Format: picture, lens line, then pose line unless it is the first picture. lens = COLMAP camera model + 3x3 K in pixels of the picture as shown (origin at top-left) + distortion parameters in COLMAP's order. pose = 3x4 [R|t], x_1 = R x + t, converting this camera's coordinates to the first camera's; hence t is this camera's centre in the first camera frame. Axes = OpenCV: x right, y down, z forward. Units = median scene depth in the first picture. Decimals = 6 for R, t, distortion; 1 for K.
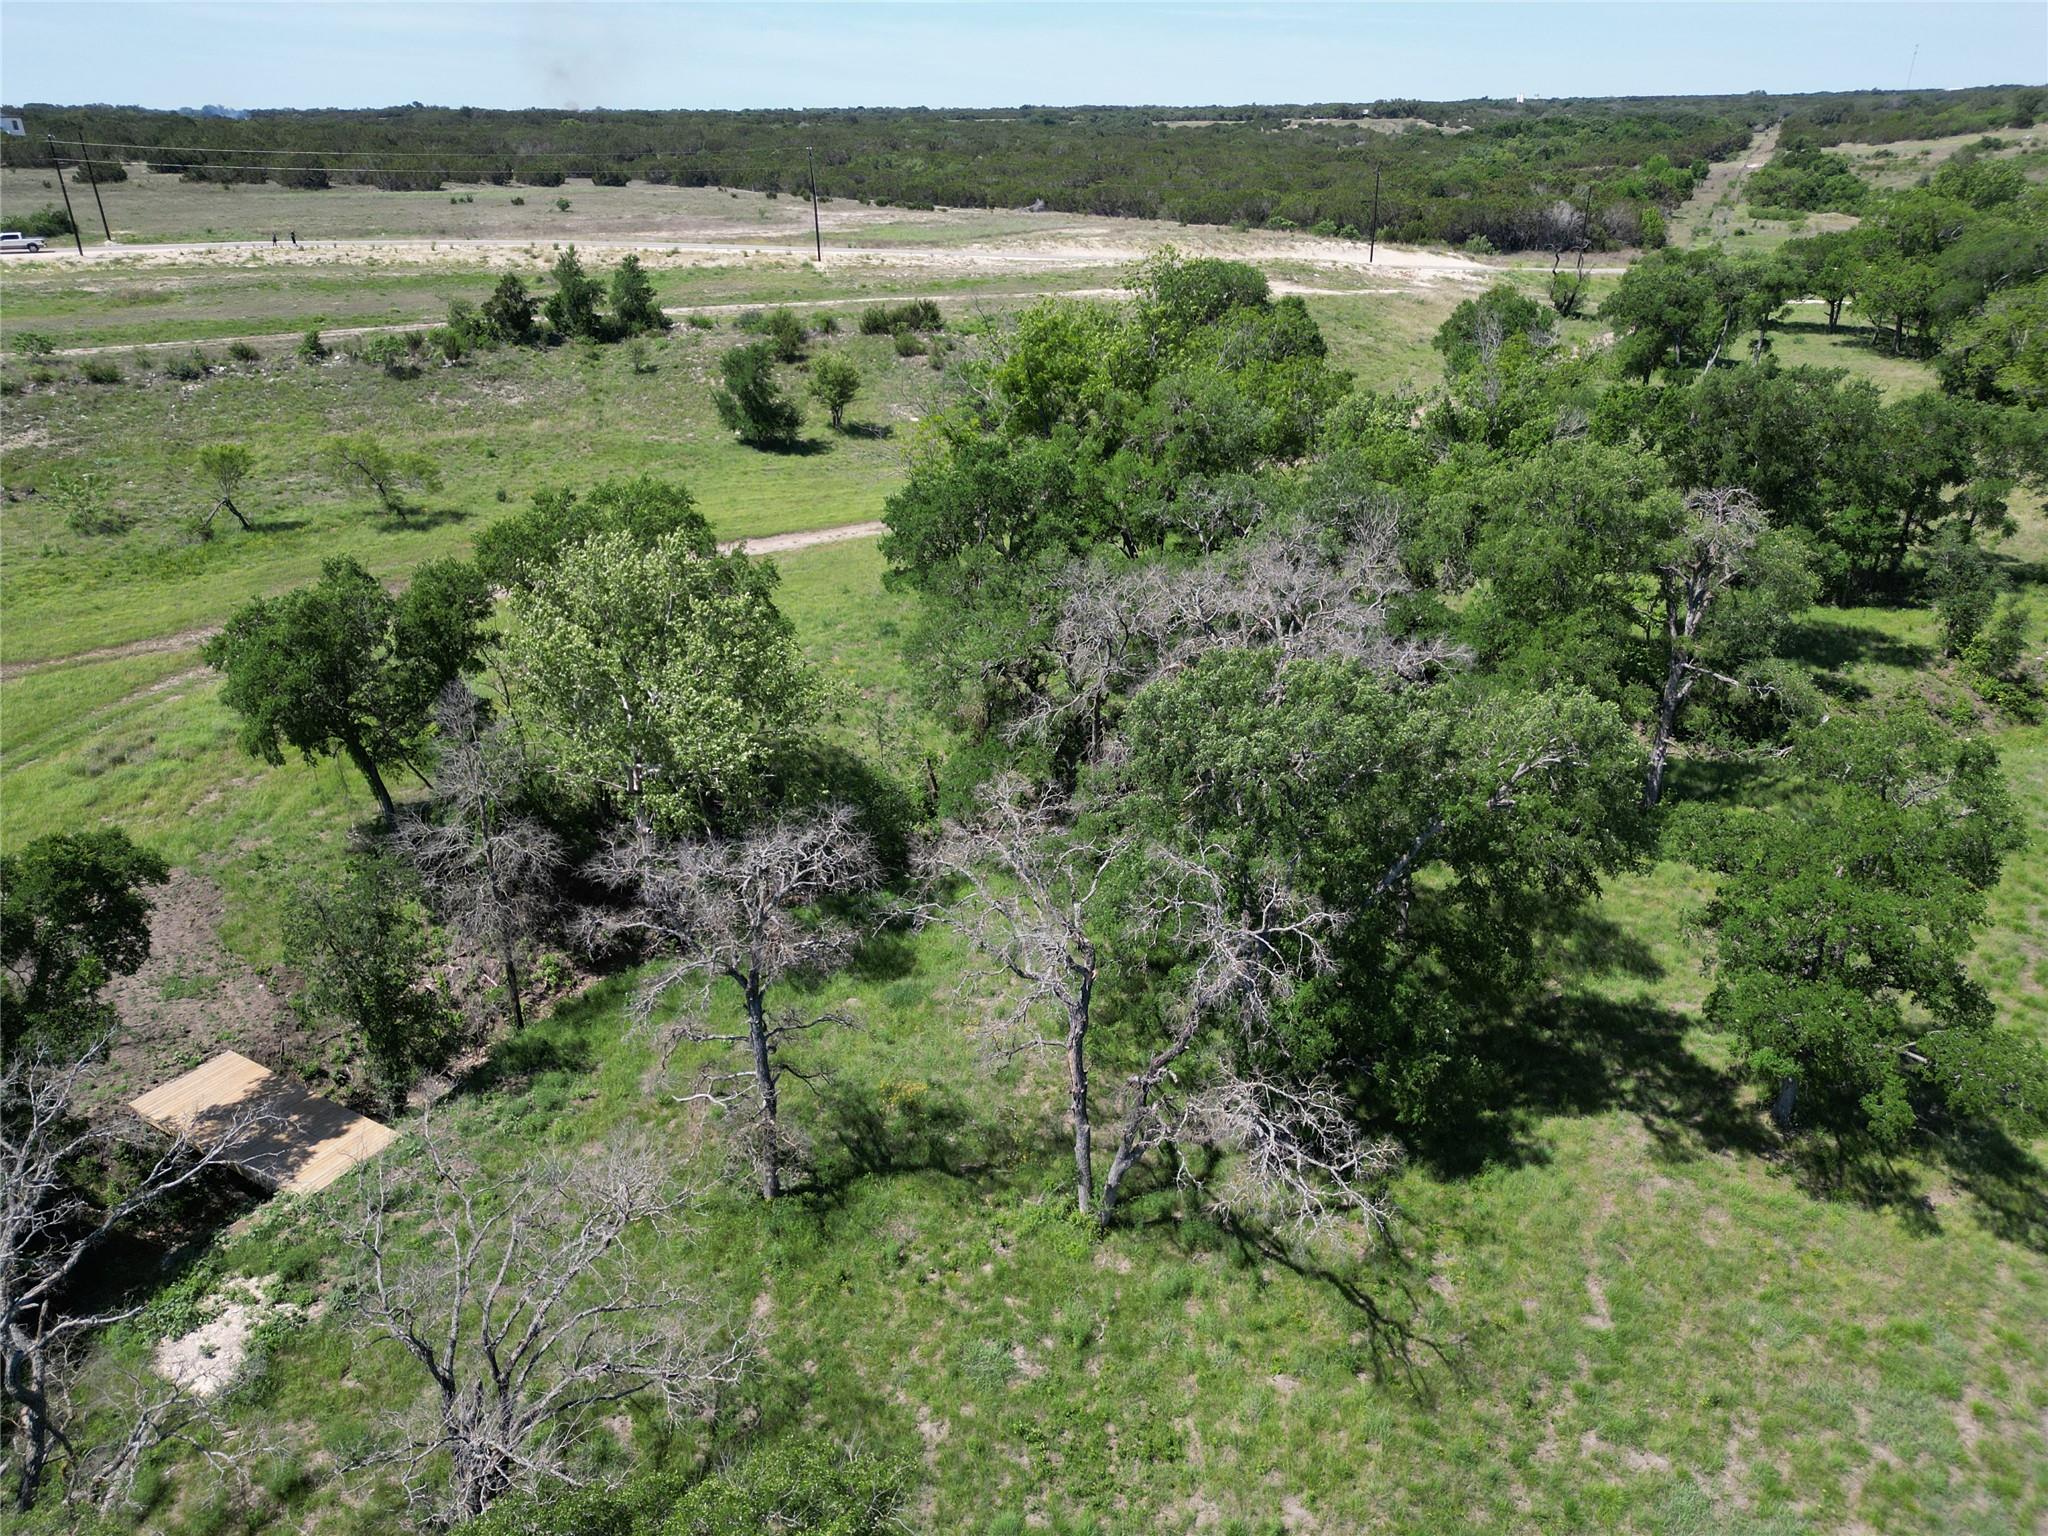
lens RADIAL K [[1437.3, 0, 1023.9], [0, 1437.3, 778.1], [0, 0, 1]] dist [0.061368, -0.054724]
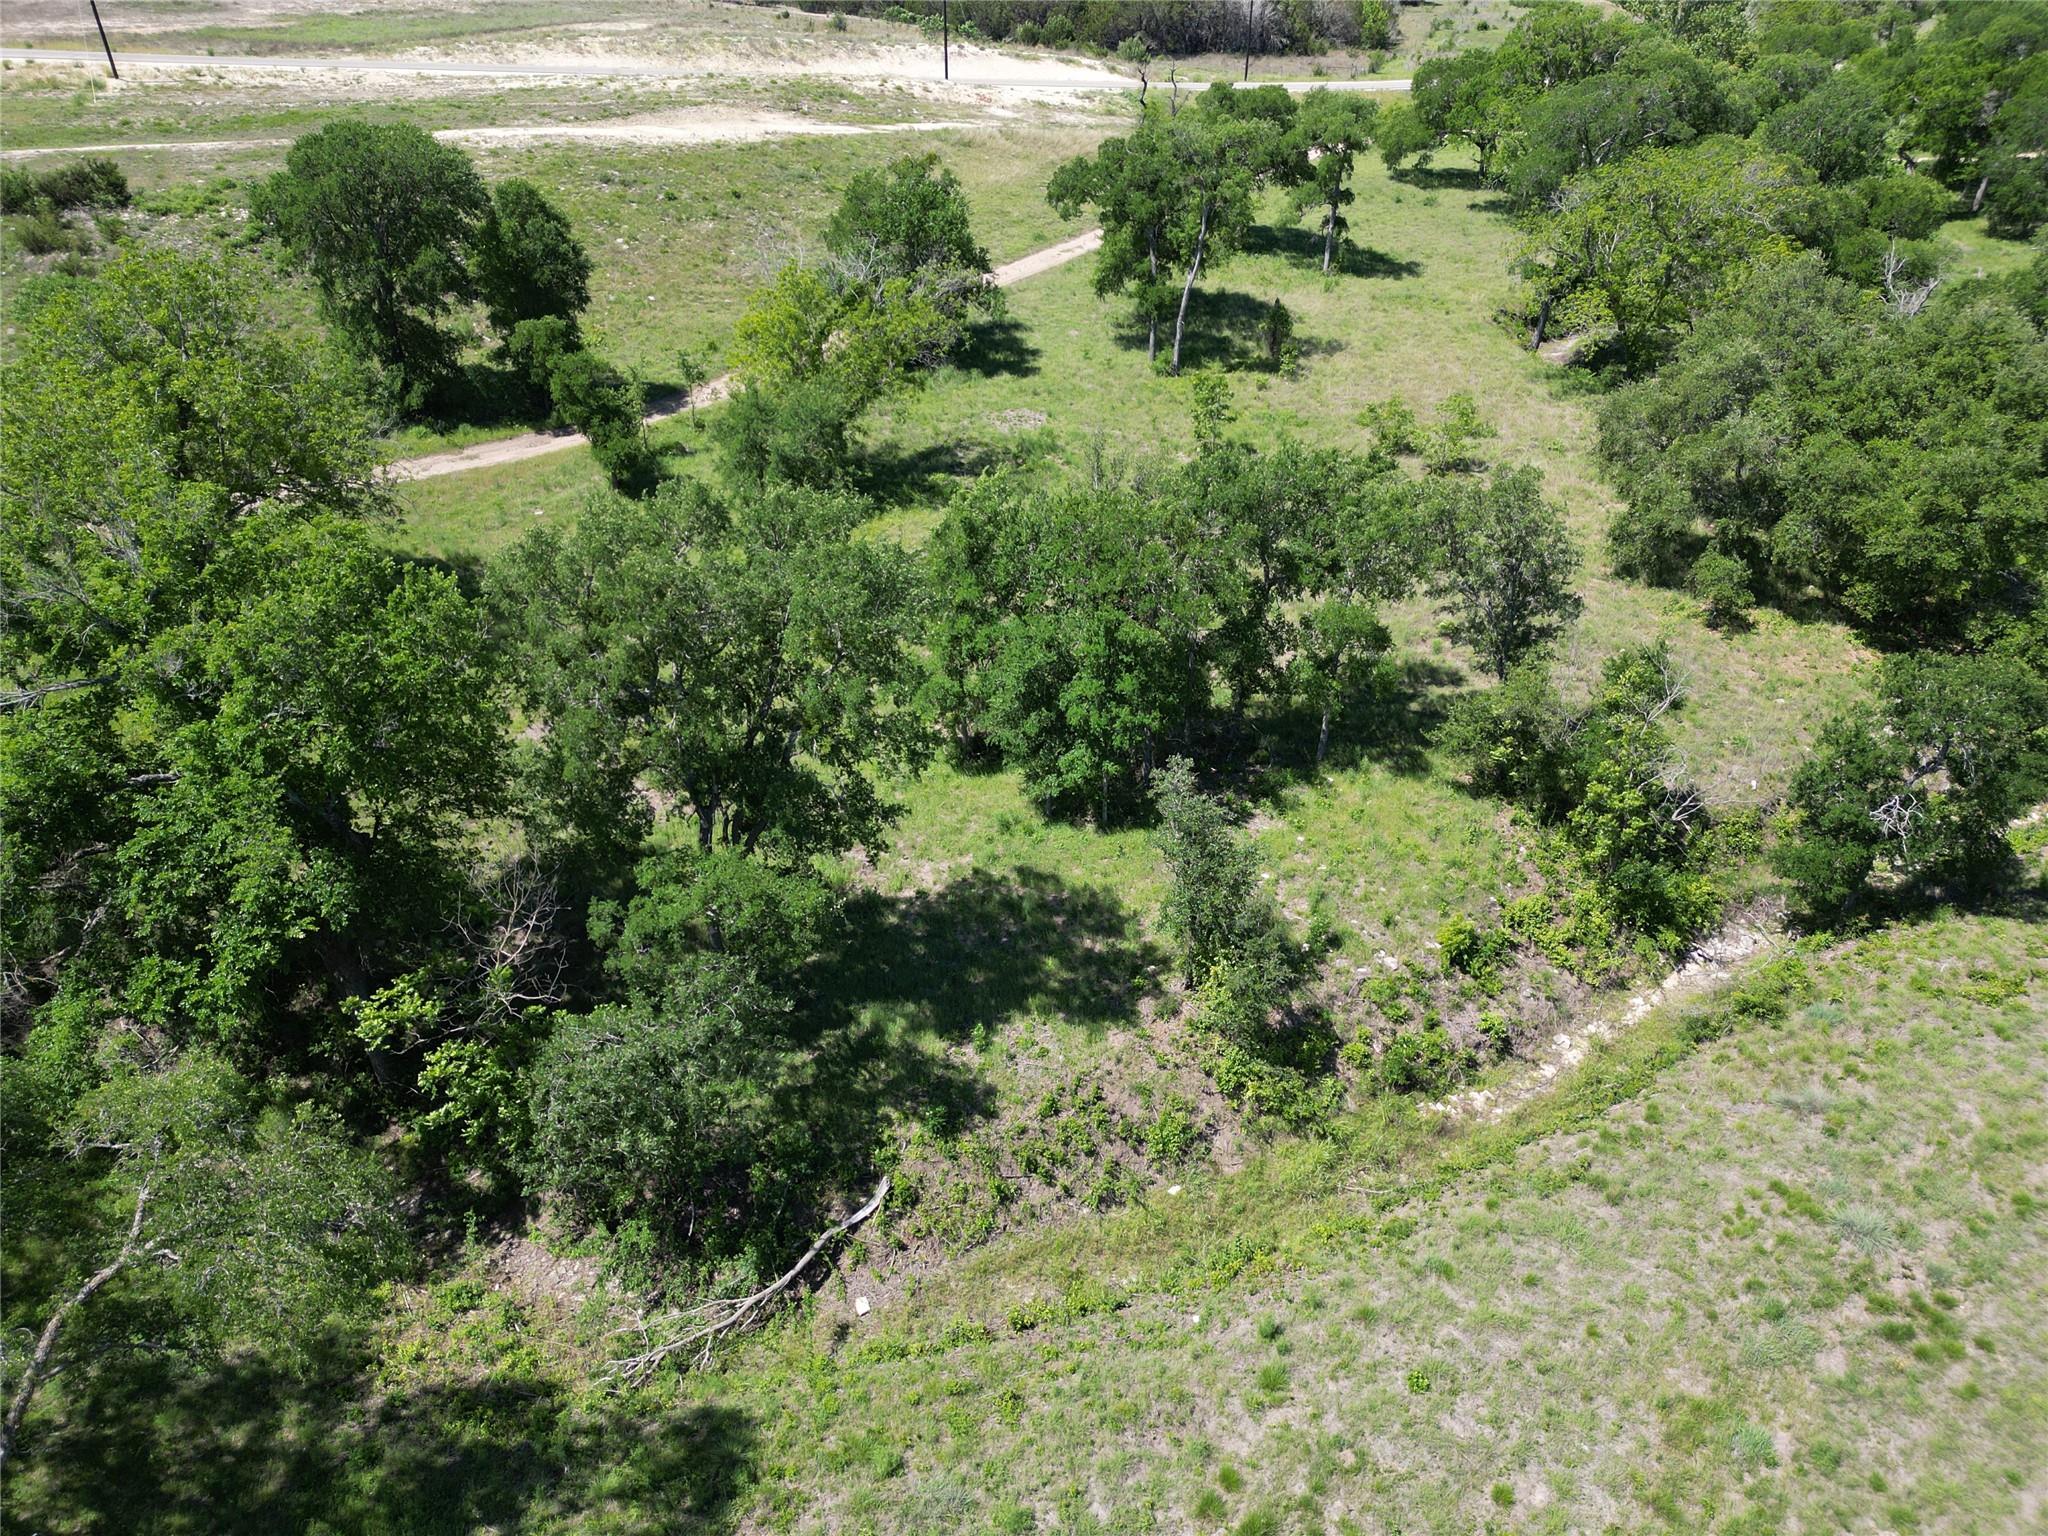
lens RADIAL K [[1433.8, 0, 1029.9], [0, 1433.8, 773.6], [0, 0, 1]] dist [0.066344, -0.059189]
pose [[0.994925, -0.042608, 0.091154, 0.230516], [0.030430, 0.990910, 0.131042, -0.102193], [-0.095908, -0.127604, 0.987177, 0.211180]]
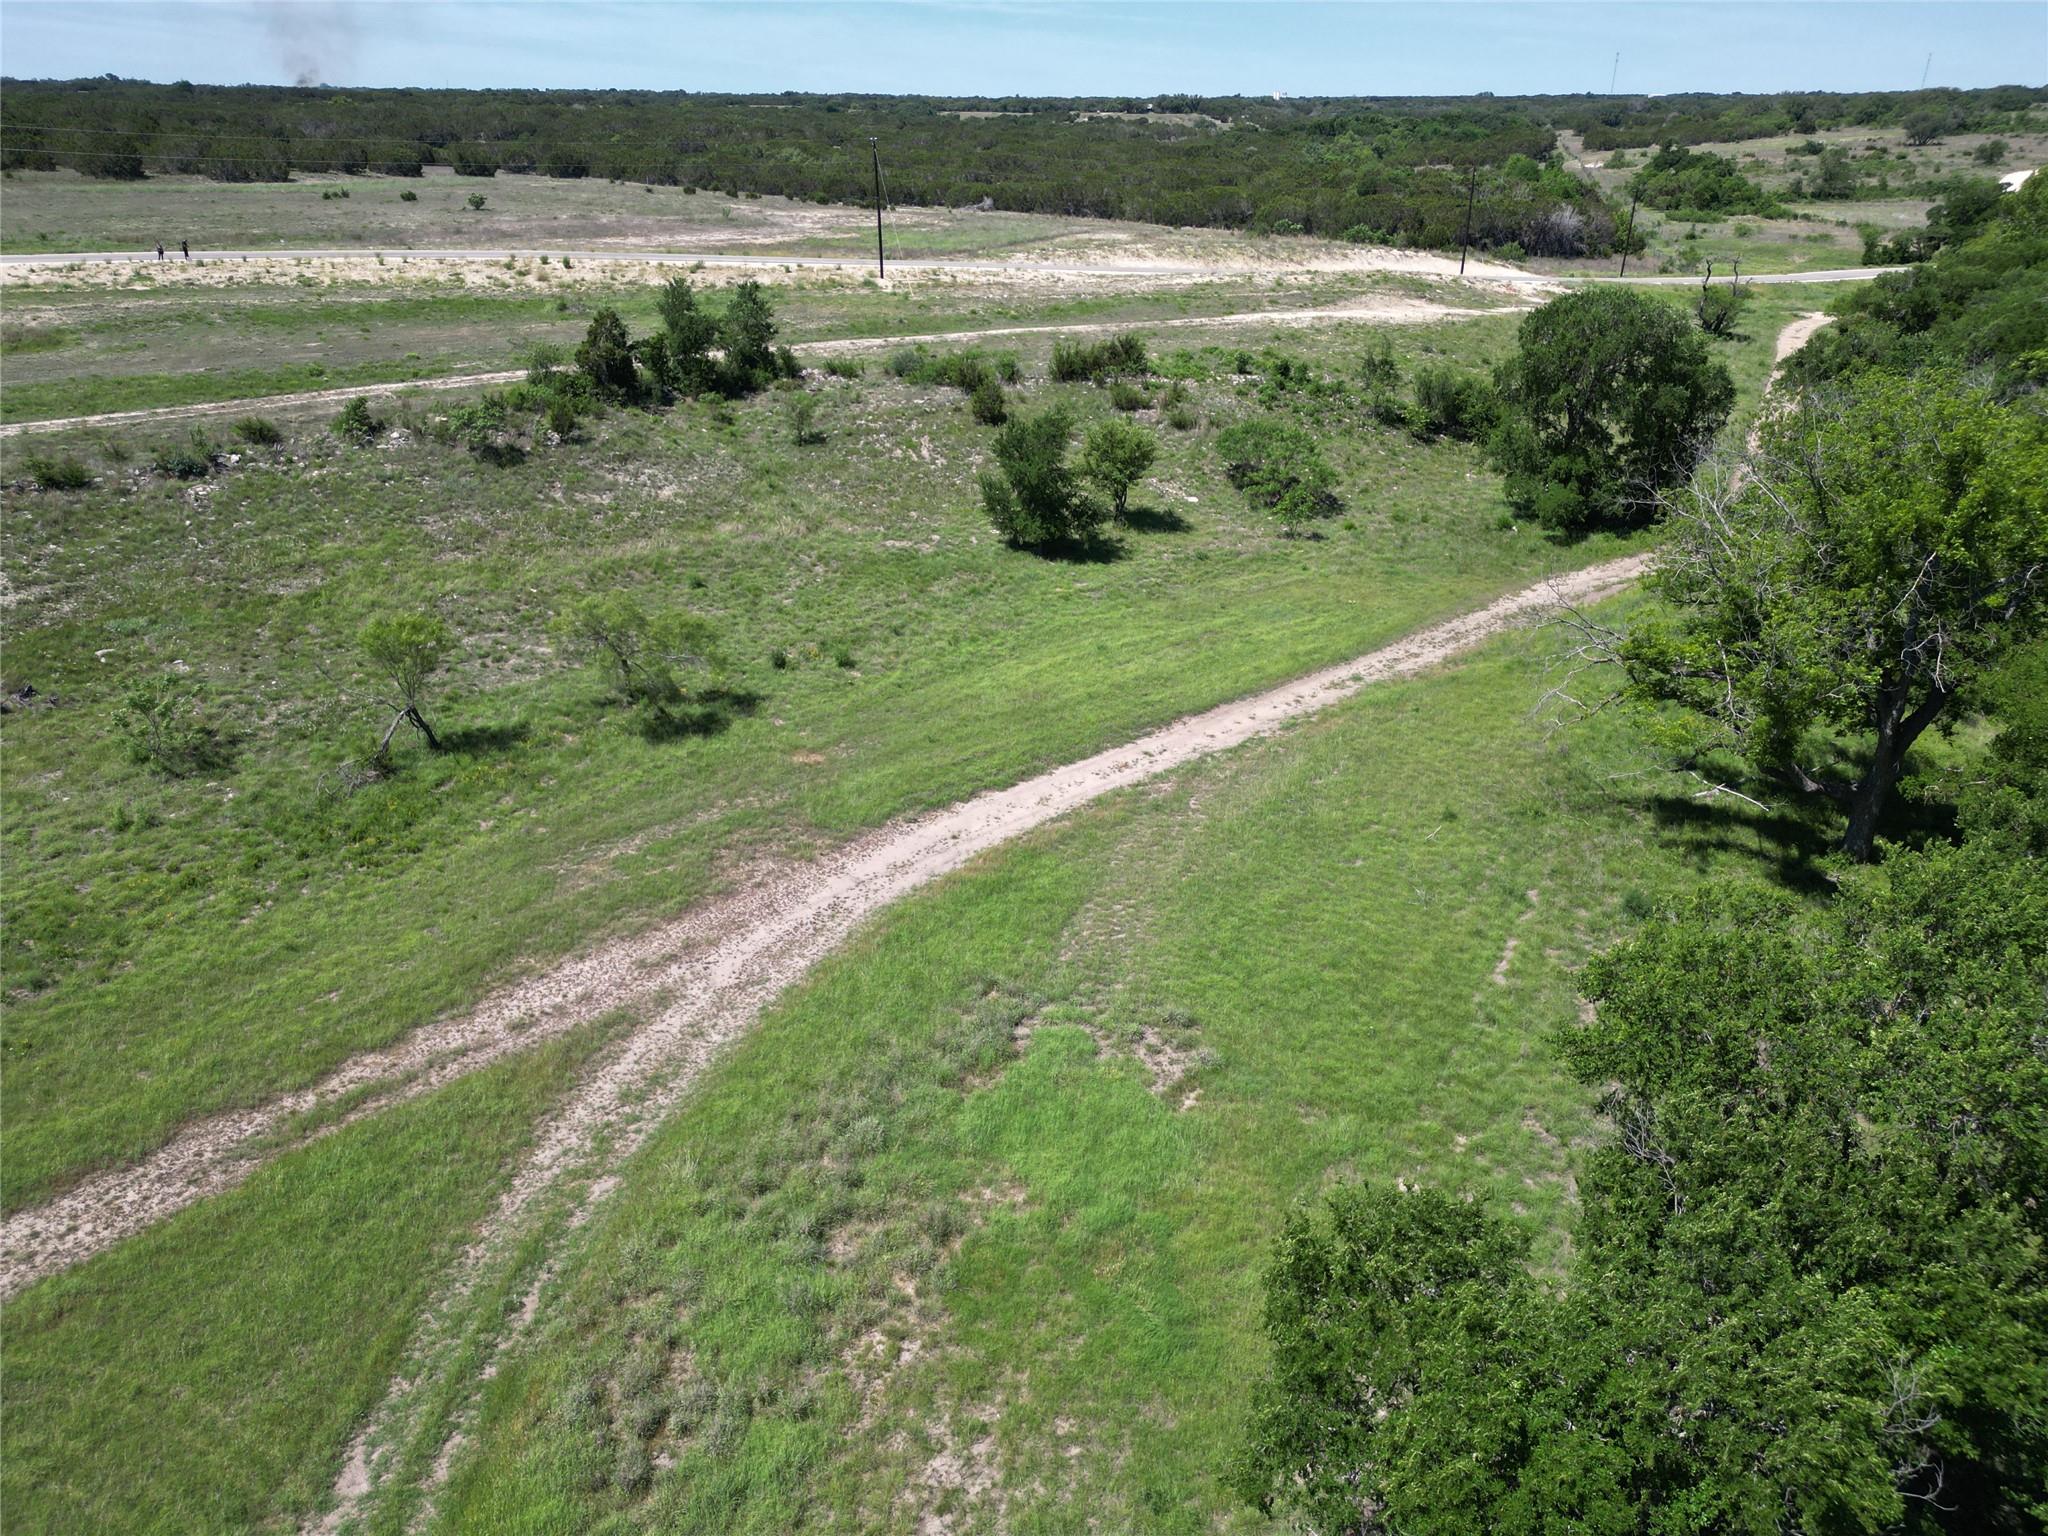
lens RADIAL K [[1445.5, 0, 1029.0], [0, 1445.5, 773.5], [0, 0, 1]] dist [0.045495, -0.029694]
pose [[0.986657, -0.053506, 0.153768, -0.205638], [0.053209, 0.998565, 0.006047, -0.081682], [-0.153871, 0.002215, 0.988088, 0.186406]]
